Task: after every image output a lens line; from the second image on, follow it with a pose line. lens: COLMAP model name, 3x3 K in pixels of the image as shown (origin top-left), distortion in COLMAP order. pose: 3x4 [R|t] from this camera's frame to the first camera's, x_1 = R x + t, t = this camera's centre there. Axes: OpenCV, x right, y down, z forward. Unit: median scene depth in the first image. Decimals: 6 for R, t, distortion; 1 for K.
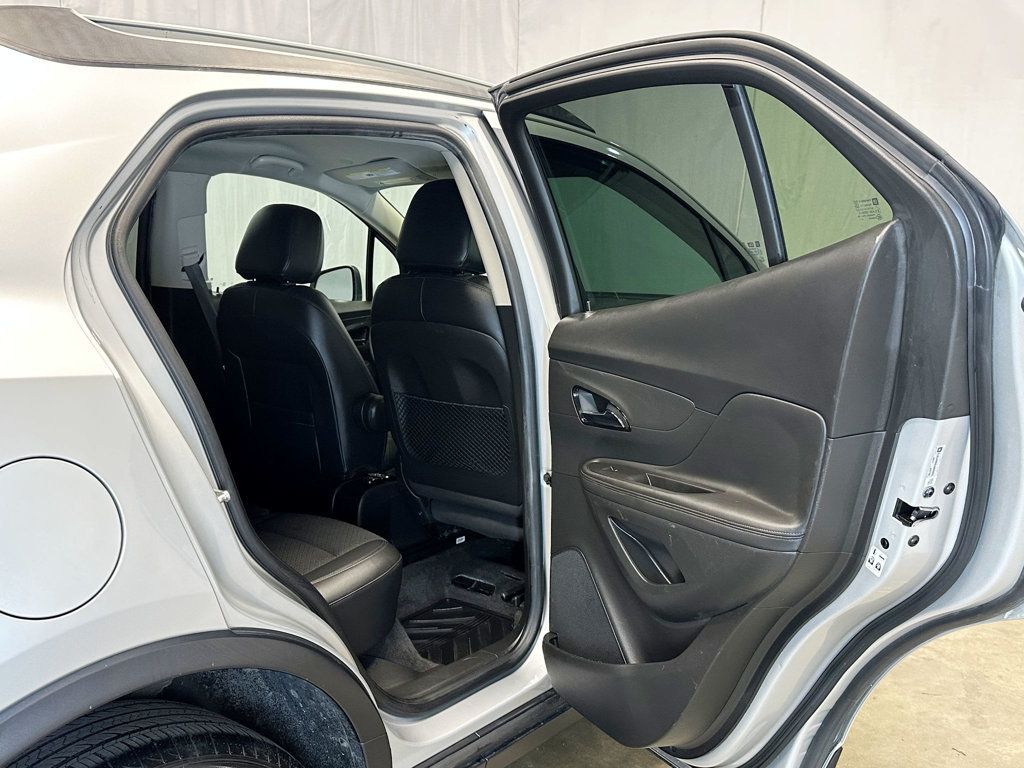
lens RADIAL K [[949.5, 0, 510.8], [0, 949.5, 383.3], [0, 0, 1]] dist [0.134625, 0.000000]
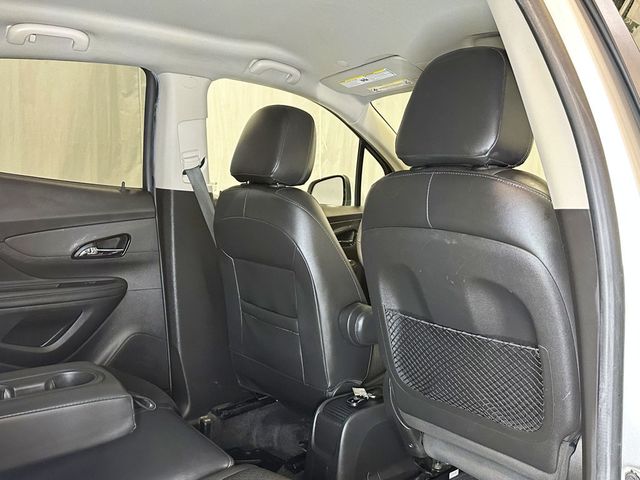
lens RADIAL K [[593.4, 0, 321.0], [0, 593.4, 241.0], [0, 0, 1]] dist [0.134625, 0.000000]
pose [[0.979827, 0.027469, -0.197952, -0.066559], [-0.034509, 0.998885, -0.032203, -0.028975], [0.196847, 0.038384, 0.979683, 0.405374]]
